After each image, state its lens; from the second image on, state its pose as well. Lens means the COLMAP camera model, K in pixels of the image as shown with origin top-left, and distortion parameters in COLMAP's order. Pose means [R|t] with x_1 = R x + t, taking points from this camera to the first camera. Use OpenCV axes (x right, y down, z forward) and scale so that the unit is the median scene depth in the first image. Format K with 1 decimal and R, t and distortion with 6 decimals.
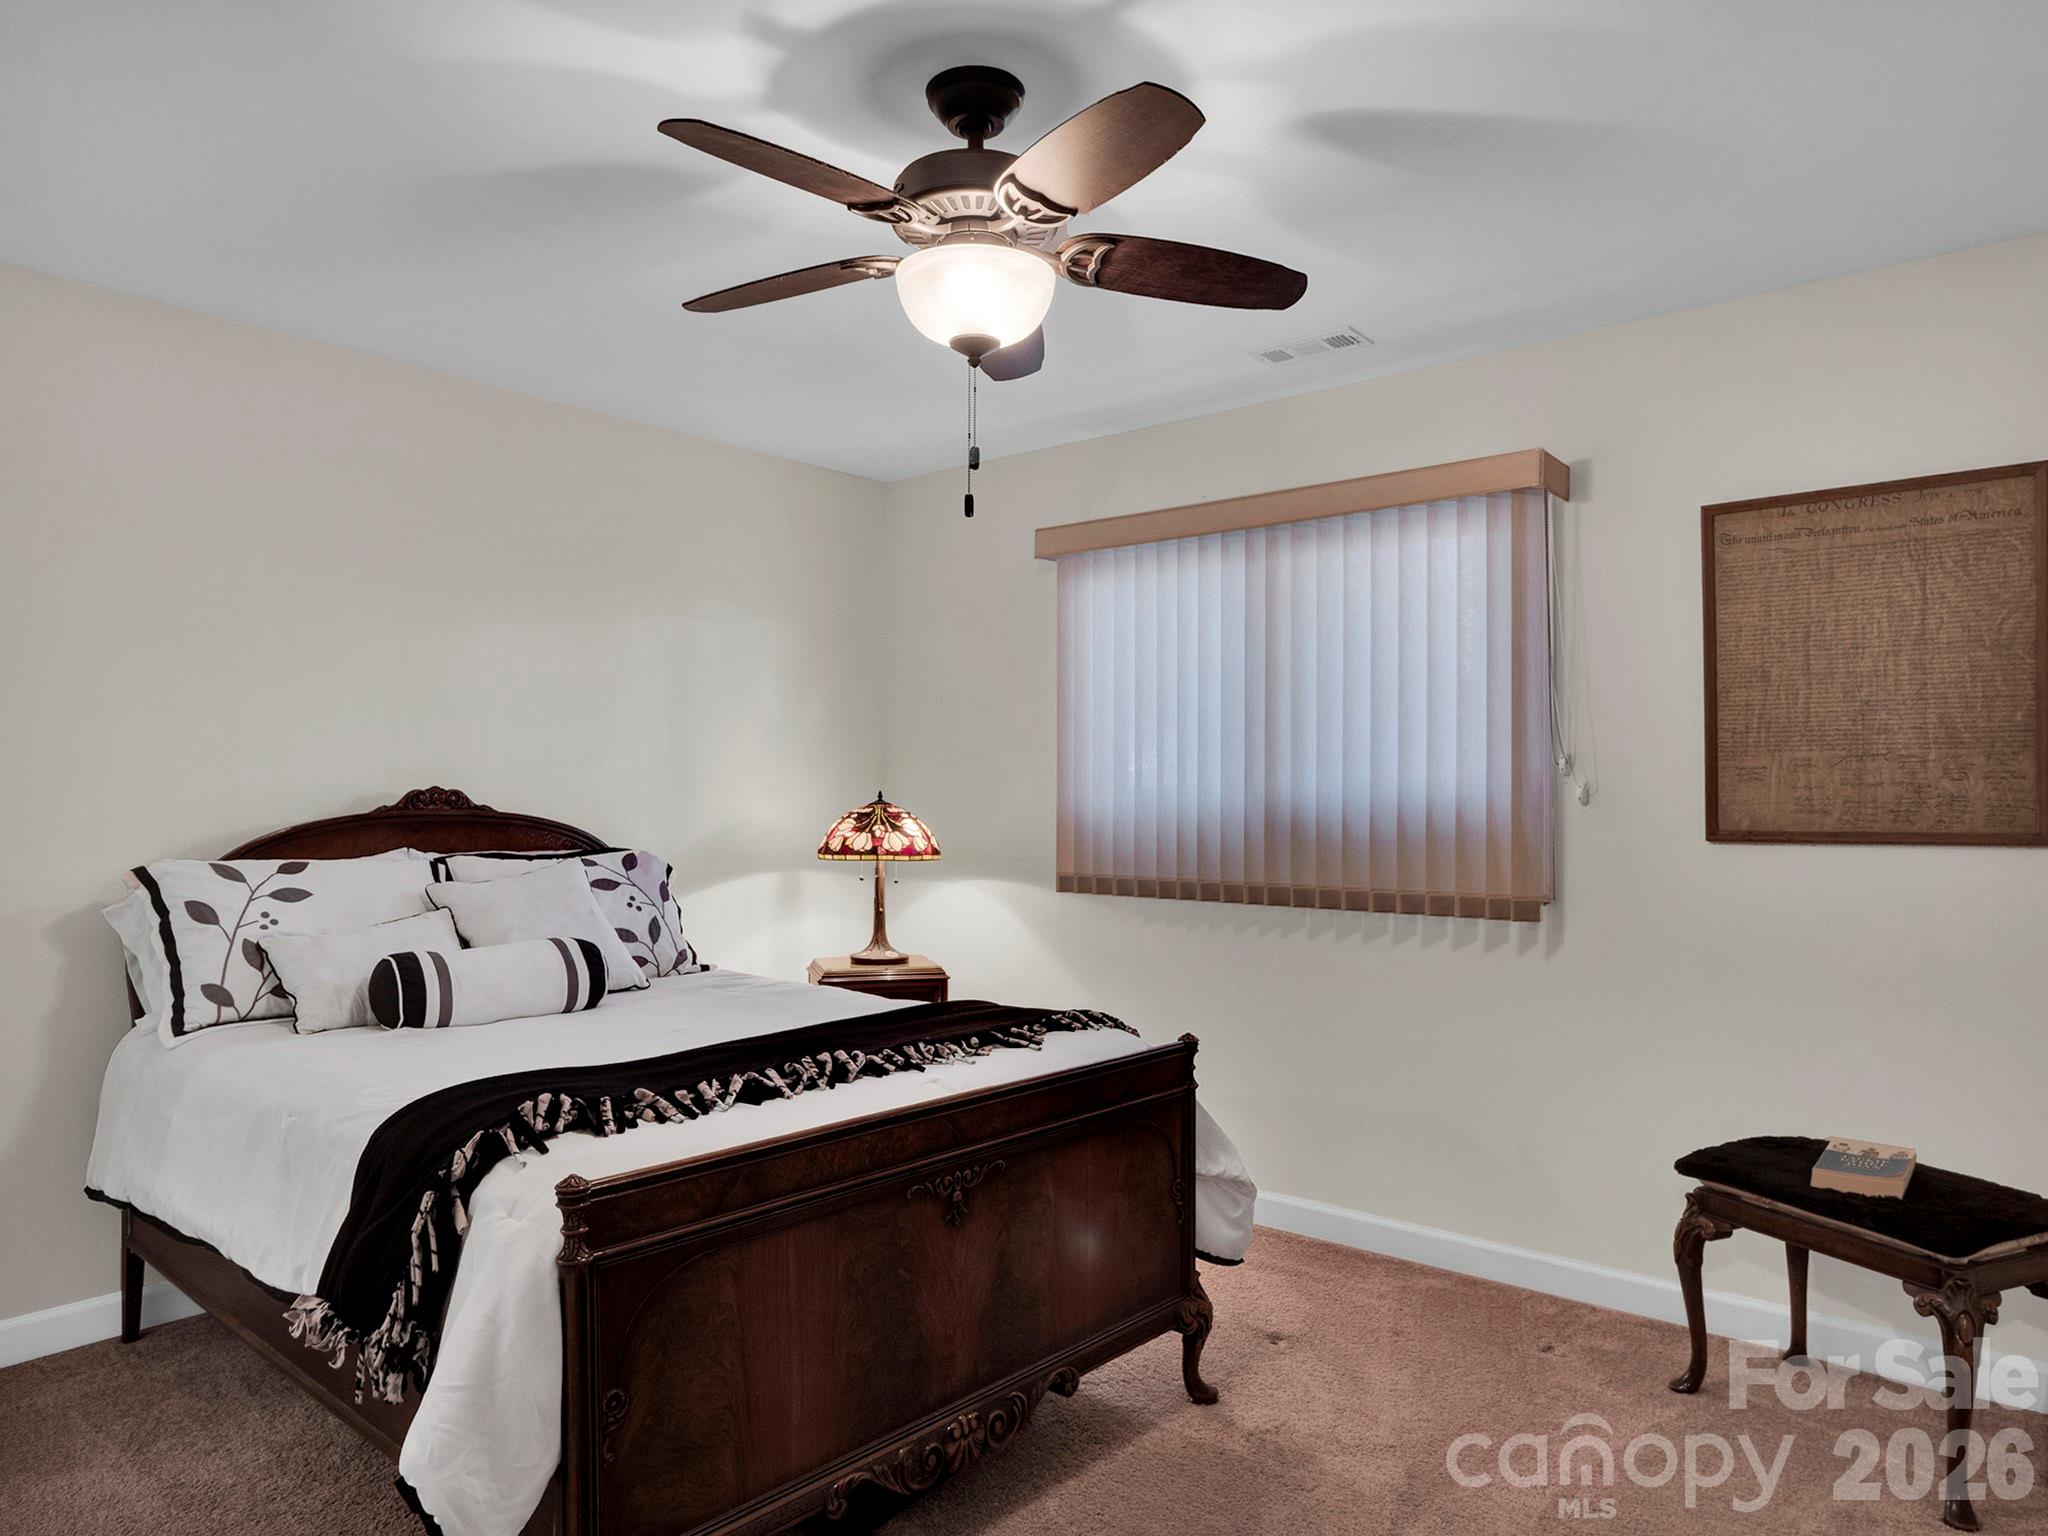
lens RADIAL K [[1345.3, 0, 1012.3], [0, 1345.3, 779.9], [0, 0, 1]] dist [-0.018454, 0.006818]
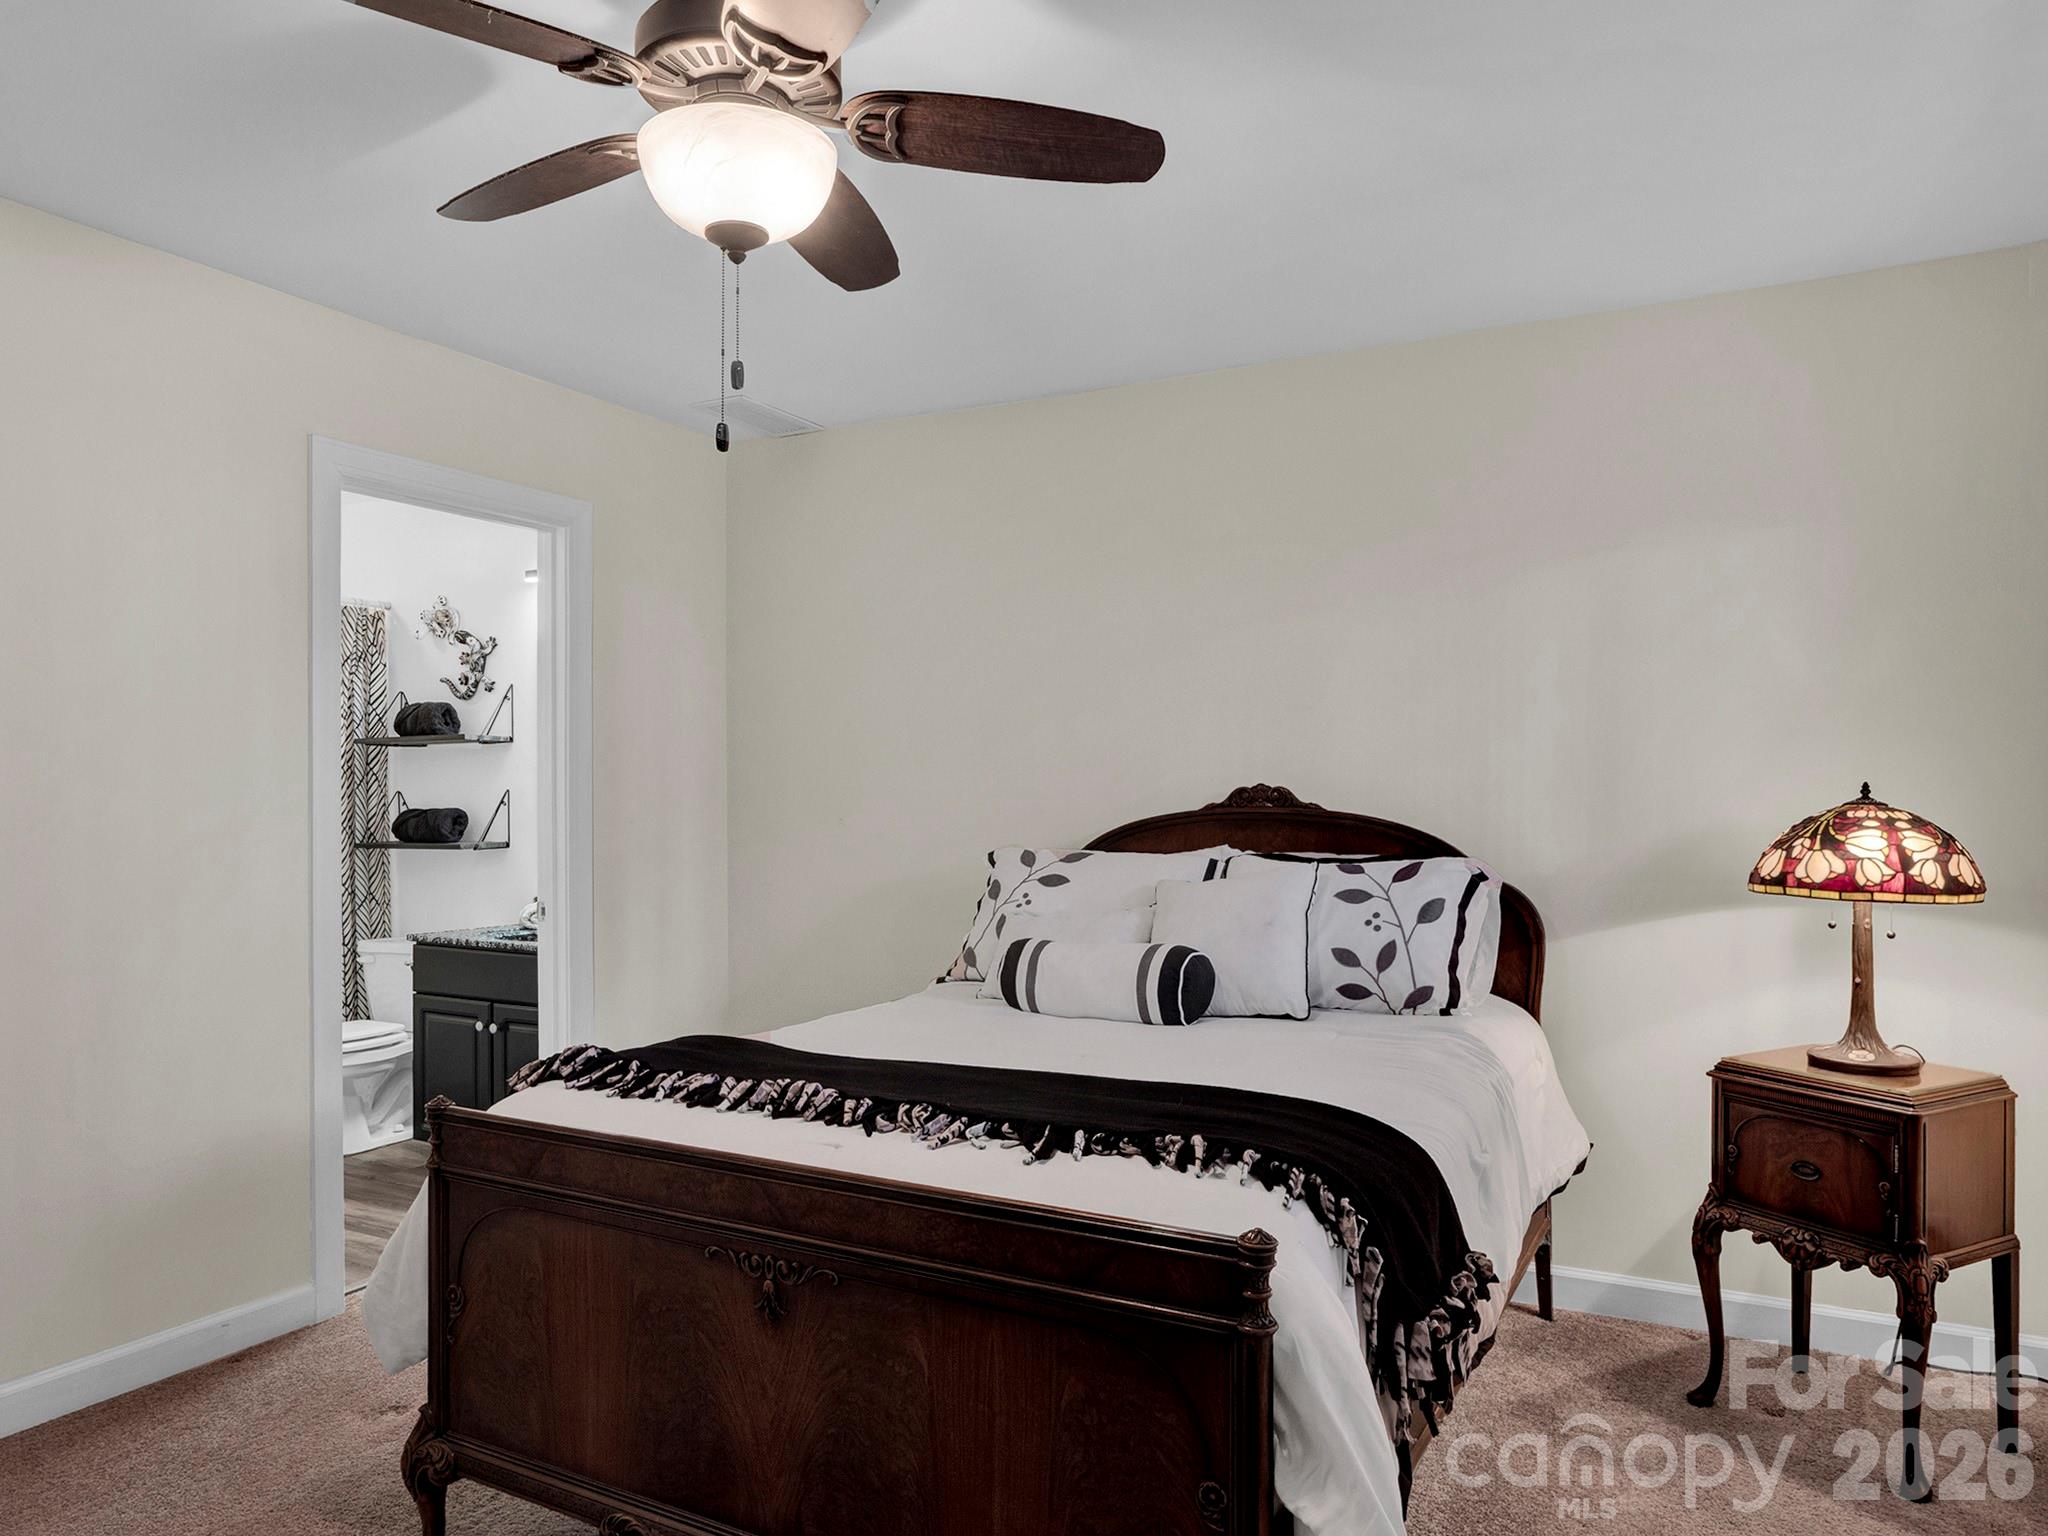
lens RADIAL K [[1345.3, 0, 1011.3], [0, 1345.3, 784.2], [0, 0, 1]] dist [-0.018454, 0.006818]
pose [[0.216912, -0.009754, -0.976143, 0.485266], [0.014939, 0.999866, -0.006671, 0.008909], [0.976077, -0.013135, 0.217028, 0.601392]]
